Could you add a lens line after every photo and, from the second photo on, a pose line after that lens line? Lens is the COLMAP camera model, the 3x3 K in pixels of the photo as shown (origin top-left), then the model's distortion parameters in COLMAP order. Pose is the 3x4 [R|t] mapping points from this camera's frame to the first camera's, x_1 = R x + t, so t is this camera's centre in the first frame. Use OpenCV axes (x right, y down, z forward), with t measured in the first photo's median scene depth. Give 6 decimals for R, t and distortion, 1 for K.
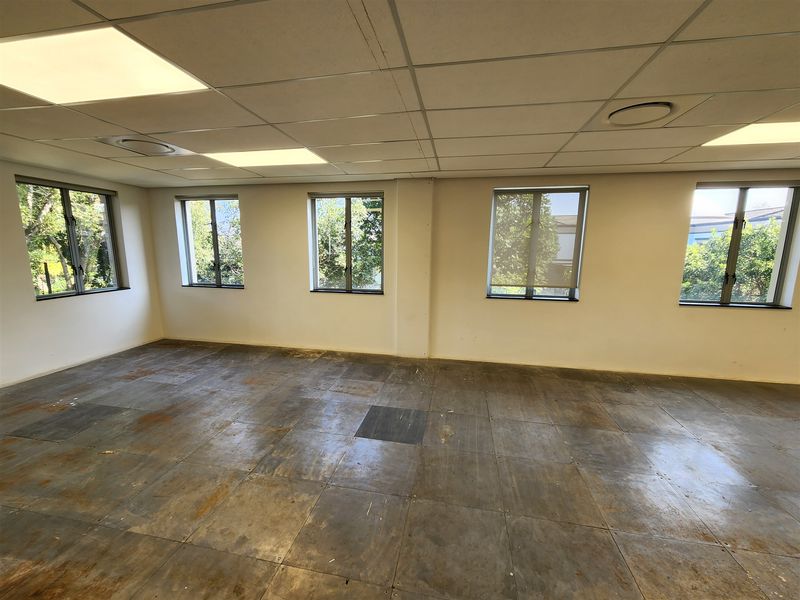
lens RADIAL K [[325.5, 0, 397.5], [0, 325.5, 304.4], [0, 0, 1]] dist [-0.001014, -0.002245]
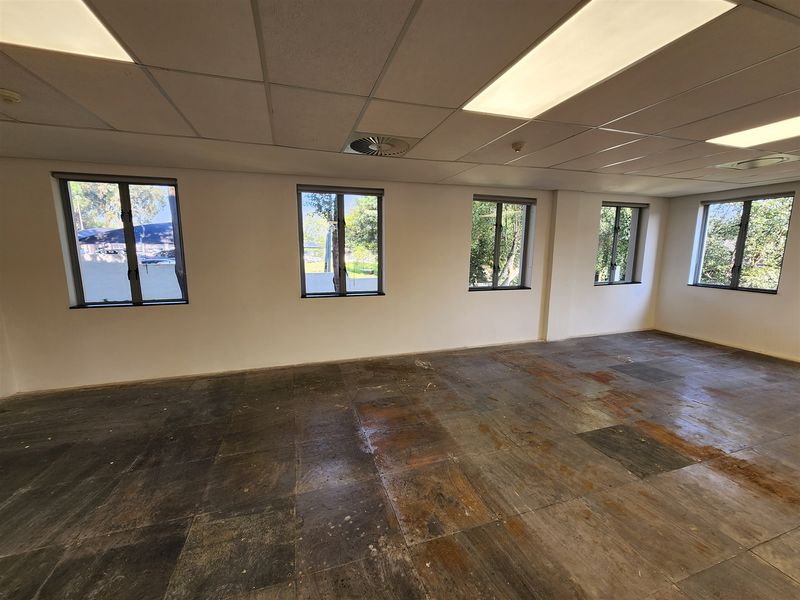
lens RADIAL K [[325.5, 0, 397.7], [0, 325.5, 299.3], [0, 0, 1]] dist [-0.001014, -0.002245]
pose [[0.476147, 0.127702, -0.870044, -0.192019], [-0.146863, 0.987051, 0.064502, 0.066754], [0.867015, 0.097065, 0.488736, -0.378595]]
